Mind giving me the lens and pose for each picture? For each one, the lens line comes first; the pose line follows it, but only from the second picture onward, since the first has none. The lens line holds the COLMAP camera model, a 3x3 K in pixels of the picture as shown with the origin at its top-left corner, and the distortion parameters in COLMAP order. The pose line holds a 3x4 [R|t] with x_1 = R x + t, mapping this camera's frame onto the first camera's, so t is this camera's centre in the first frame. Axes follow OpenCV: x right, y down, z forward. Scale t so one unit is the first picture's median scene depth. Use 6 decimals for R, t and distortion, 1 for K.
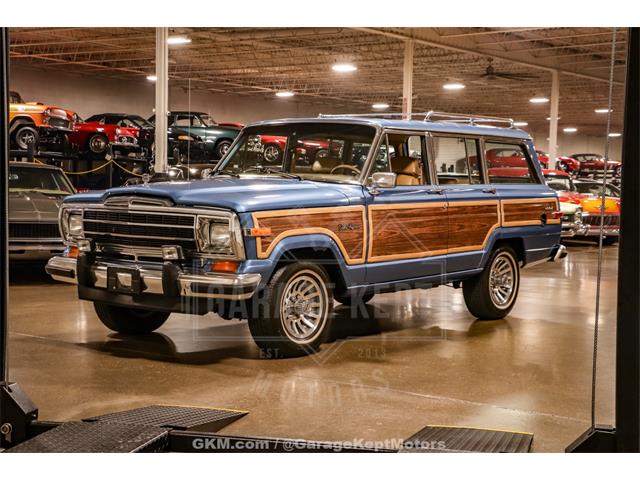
lens RADIAL K [[900.8, 0, 319.9], [0, 900.8, 239.7], [0, 0, 1]] dist [0.042746, 0.446112]
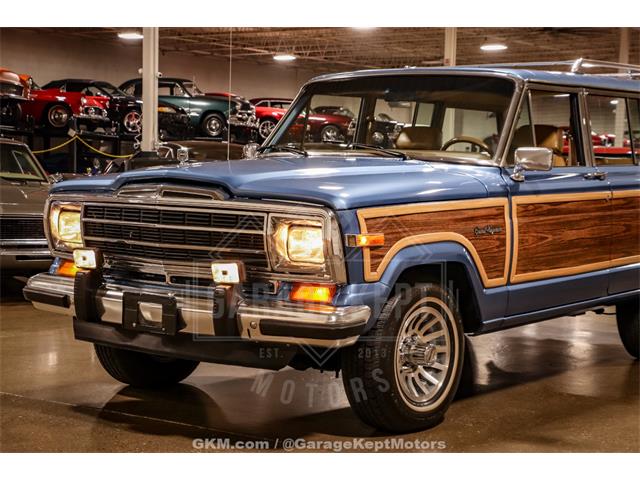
lens RADIAL K [[1067.9, 0, 329.9], [0, 1067.9, 240.9], [0, 0, 1]] dist [0.174918, 0.133888]
pose [[0.999956, 0.000307, 0.009422, -0.085777], [-0.000378, 0.999971, 0.007556, -0.011604], [-0.009419, -0.007559, 0.999927, 0.206805]]
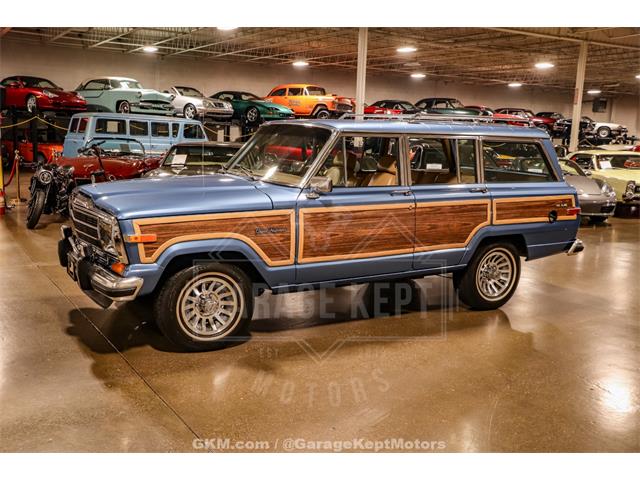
lens RADIAL K [[583.2, 0, 339.7], [0, 583.2, 240.5], [0, 0, 1]] dist [-0.003808, 0.008596]
pose [[0.940623, 0.073658, -0.331365, 0.313982], [-0.040038, 0.993434, 0.107177, -0.073911], [0.337084, -0.087546, 0.937395, 0.379237]]
